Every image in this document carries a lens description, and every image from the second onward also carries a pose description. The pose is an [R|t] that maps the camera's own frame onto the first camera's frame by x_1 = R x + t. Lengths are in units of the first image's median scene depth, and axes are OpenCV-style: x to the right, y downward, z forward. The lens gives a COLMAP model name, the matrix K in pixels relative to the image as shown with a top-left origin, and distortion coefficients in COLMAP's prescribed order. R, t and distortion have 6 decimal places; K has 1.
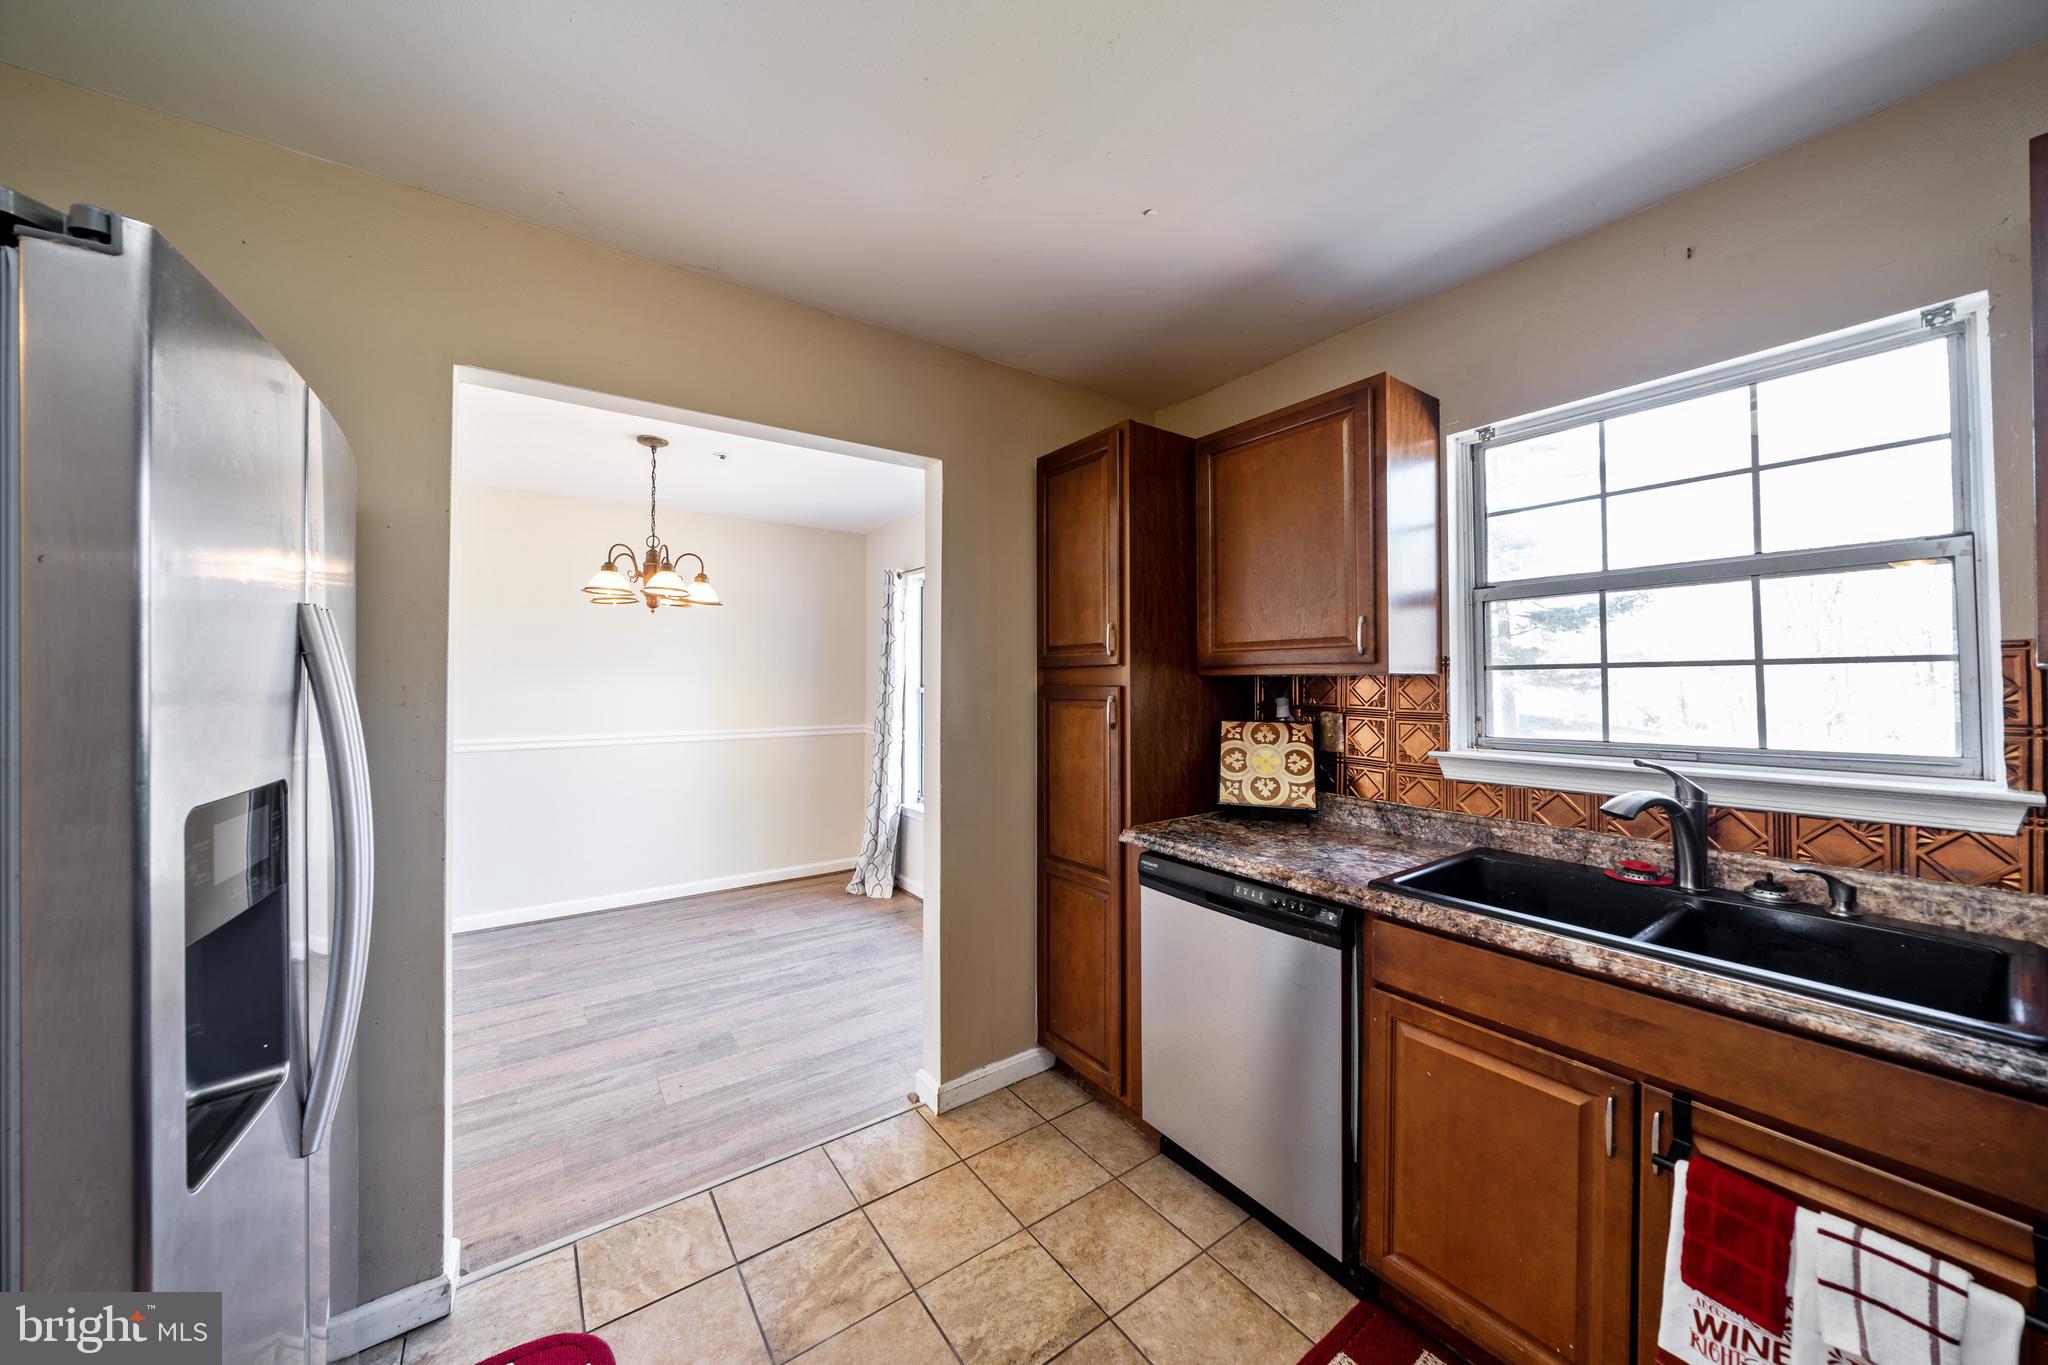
lens RADIAL K [[705.6, 0, 1014.3], [0, 705.6, 675.6], [0, 0, 1]] dist [-0.002952, 0.000057]
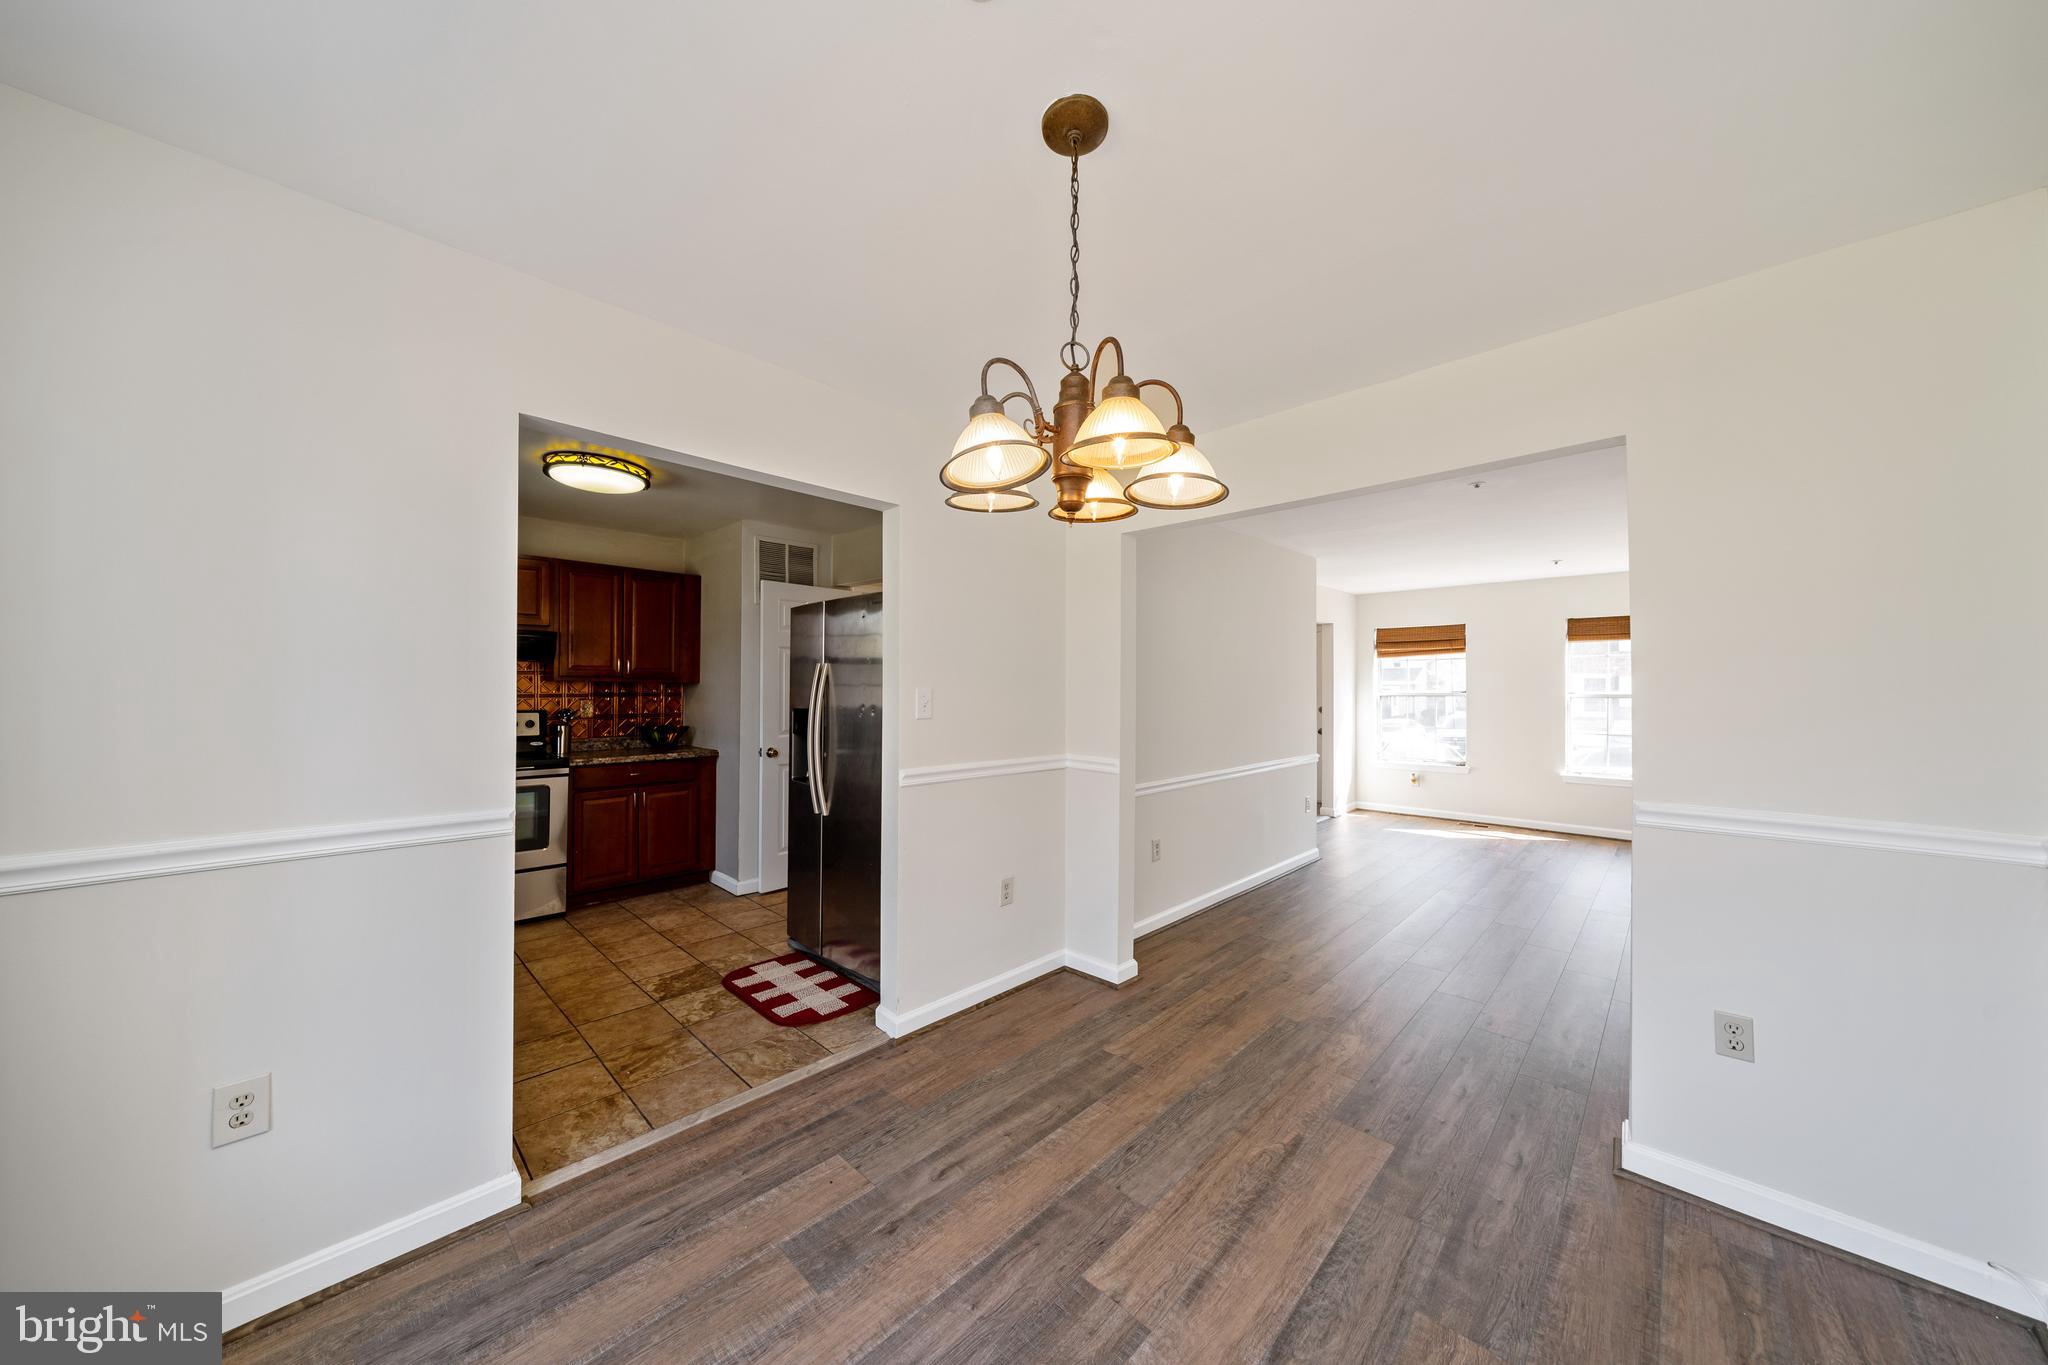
lens RADIAL K [[682.7, 0, 1024.0], [0, 682.7, 682.5], [0, 0, 1]] dist [0.007182, 0.000000]
pose [[-0.981101, -0.005572, -0.193418, -0.629818], [-0.002714, 0.999883, -0.015039, 0.022631], [0.193479, -0.014229, -0.981001, 2.174339]]
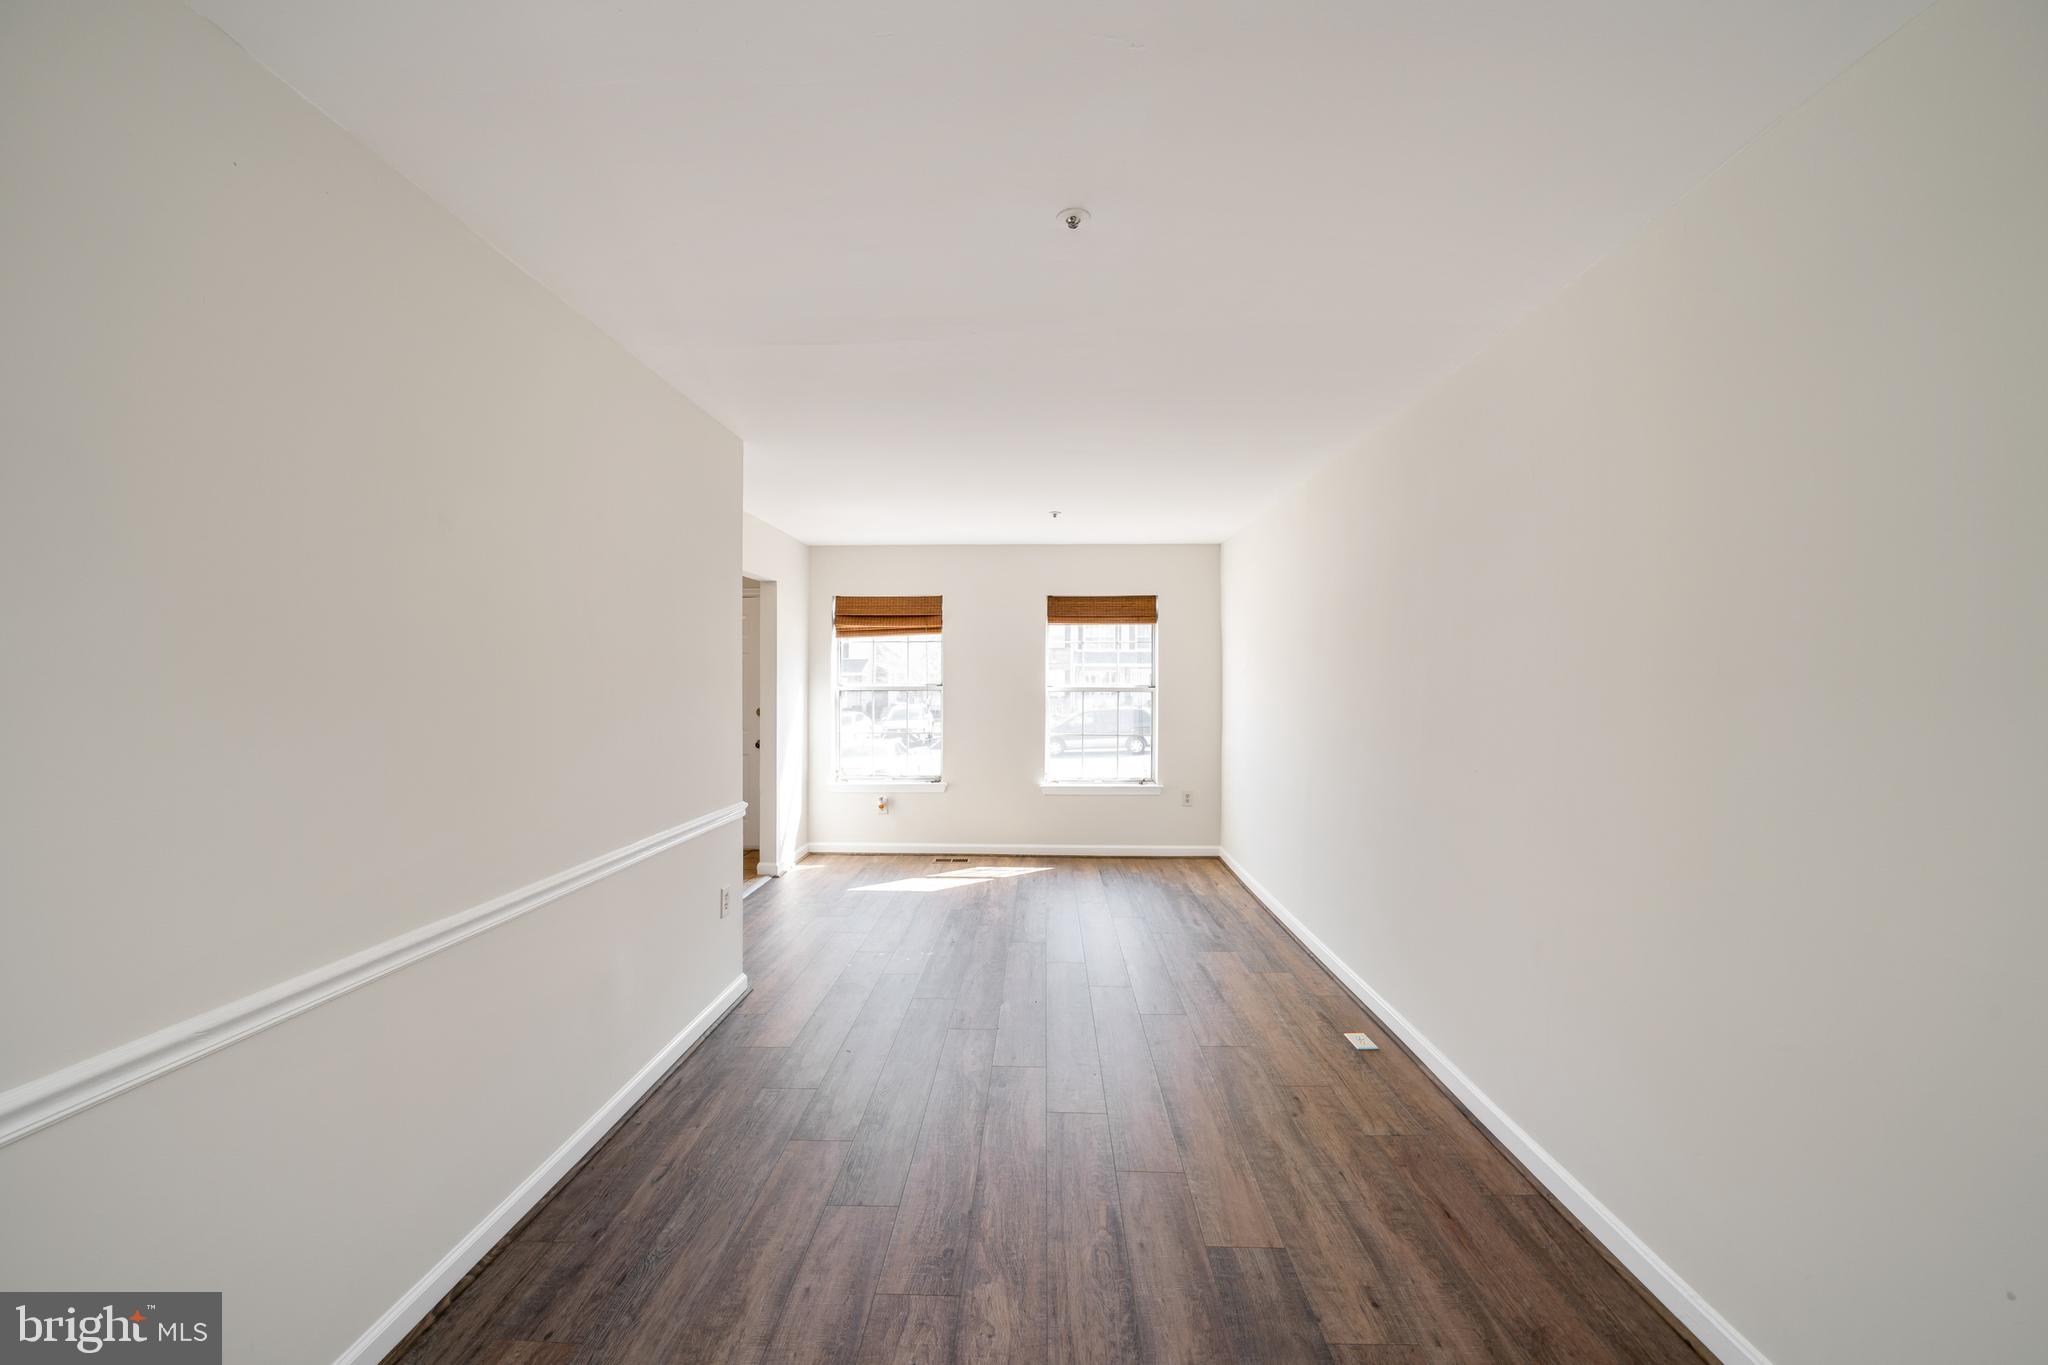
lens RADIAL K [[753.2, 0, 1024.0], [0, 753.2, 682.5], [0, 0, 1]] dist [-0.031397, -0.000004]
pose [[-0.598621, -0.000523, -0.801032, -0.796827], [0.004007, 0.999985, -0.003648, 0.020793], [0.801023, -0.005394, -0.598610, 1.950243]]
